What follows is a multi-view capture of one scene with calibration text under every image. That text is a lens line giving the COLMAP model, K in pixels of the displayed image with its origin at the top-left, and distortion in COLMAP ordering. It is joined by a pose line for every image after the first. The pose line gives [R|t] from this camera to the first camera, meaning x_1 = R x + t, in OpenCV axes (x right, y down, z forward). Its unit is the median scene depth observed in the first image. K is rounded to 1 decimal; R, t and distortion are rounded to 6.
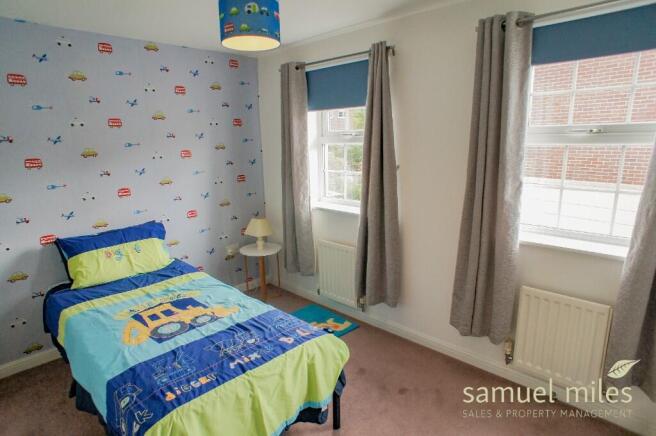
lens RADIAL K [[362.8, 0, 329.4], [0, 362.8, 219.0], [0, 0, 1]] dist [-0.062517, 0.045904]
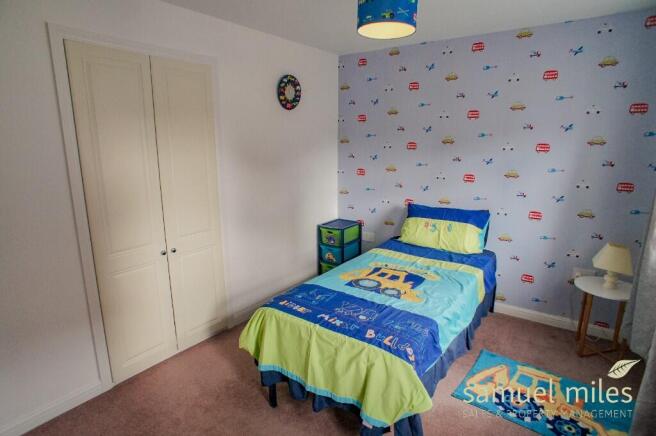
lens RADIAL K [[362.8, 0, 329.4], [0, 362.8, 219.0], [0, 0, 1]] dist [-0.062517, 0.045904]
pose [[0.174624, 0.245586, -0.953517, 0.489127], [-0.218280, 0.953956, 0.205724, -0.098524], [0.960136, 0.172209, 0.220190, 0.408951]]
